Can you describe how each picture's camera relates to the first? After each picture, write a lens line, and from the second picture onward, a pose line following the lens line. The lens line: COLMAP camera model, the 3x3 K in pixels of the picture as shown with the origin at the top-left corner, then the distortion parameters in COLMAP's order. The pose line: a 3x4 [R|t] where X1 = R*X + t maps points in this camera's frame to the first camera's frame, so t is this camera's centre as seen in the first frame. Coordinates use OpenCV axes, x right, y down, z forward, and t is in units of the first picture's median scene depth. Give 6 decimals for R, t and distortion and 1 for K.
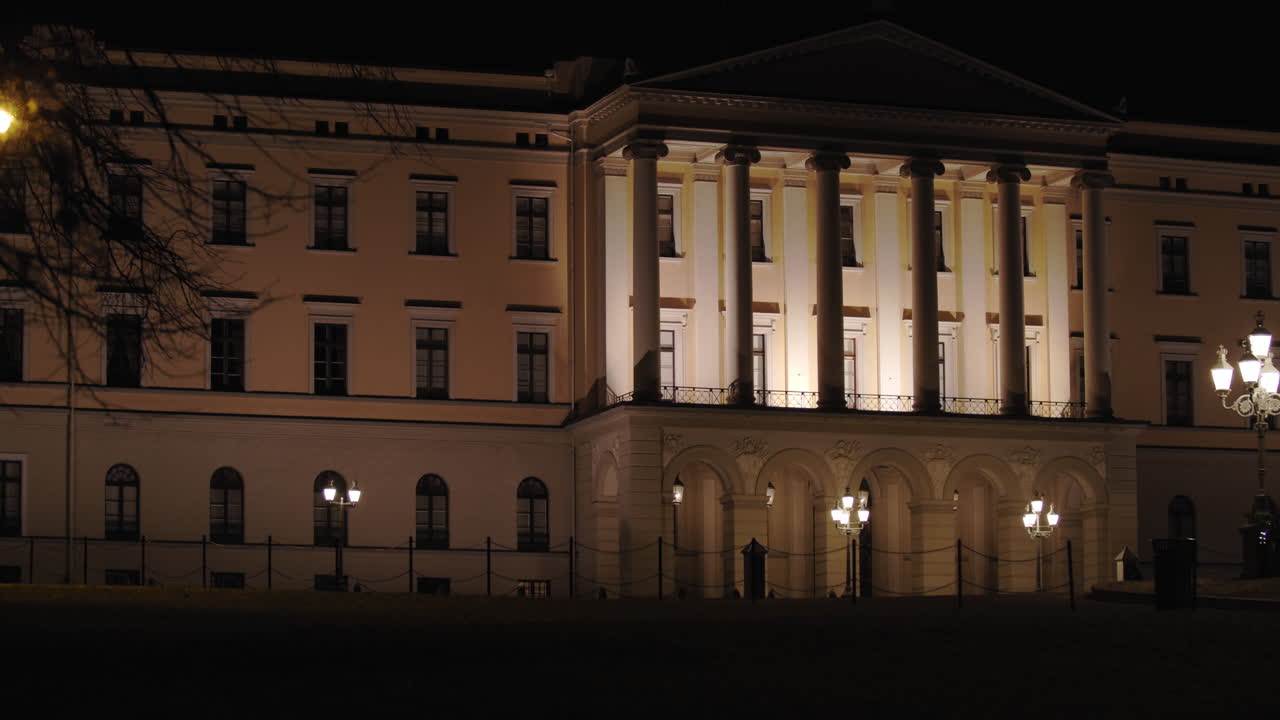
lens RADIAL K [[2949.6, 0, 650.5], [0, 2949.6, 357.6], [0, 0, 1]] dist [-0.162346, 0.000000]
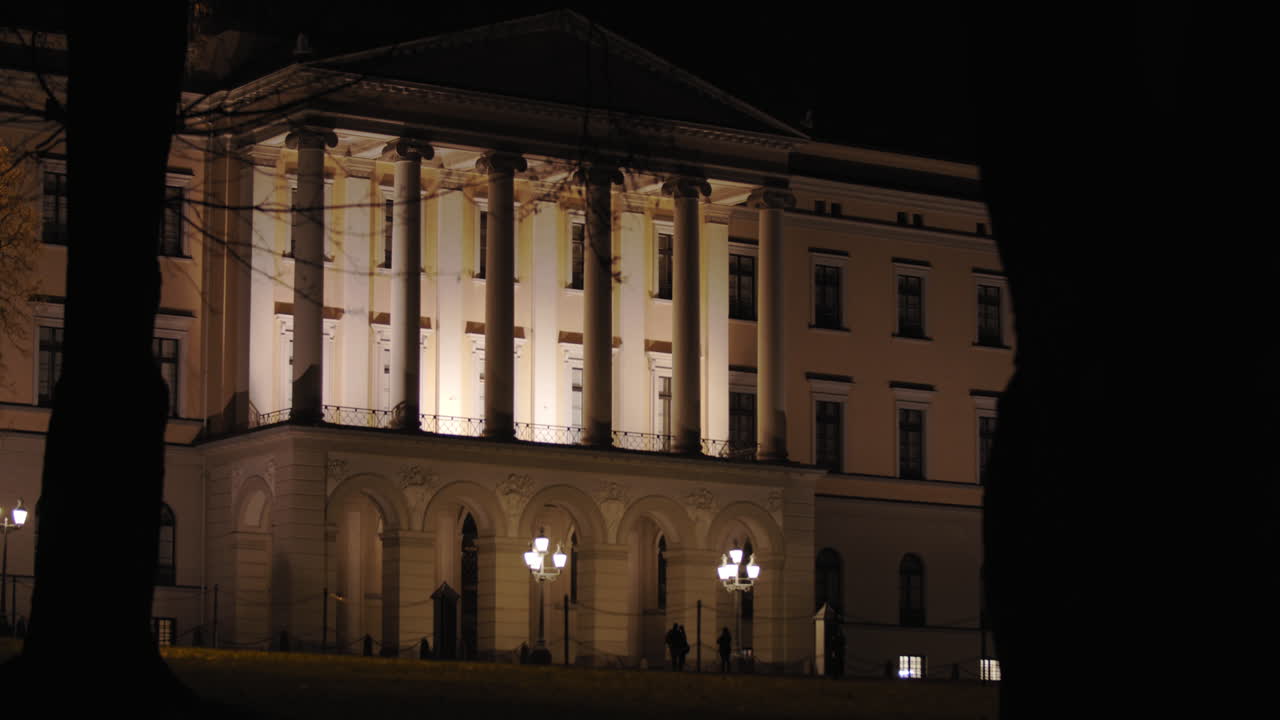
lens RADIAL K [[3521.1, 0, 636.3], [0, 3521.1, 368.1], [0, 0, 1]] dist [-0.272368, 0.000000]
pose [[0.964796, 0.048386, 0.258509, -0.179863], [-0.050379, 0.998730, 0.001087, -0.007803], [-0.258128, -0.014072, 0.966008, -0.057258]]
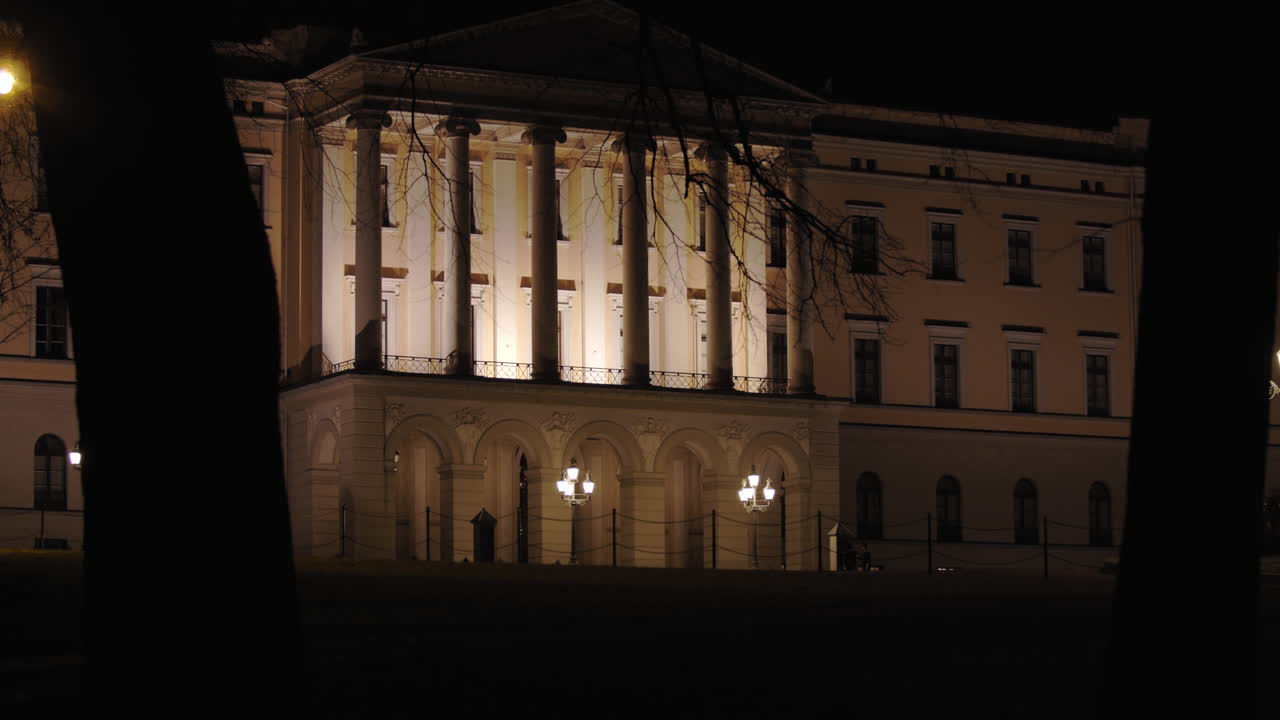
lens RADIAL K [[2949.6, 0, 629.5], [0, 2949.6, 368.9], [0, 0, 1]] dist [-0.162346, 0.000000]
pose [[0.992969, 0.018188, 0.116969, -0.028900], [-0.019944, 0.999705, 0.013855, -0.001257], [-0.116683, -0.016090, 0.993039, -0.009000]]
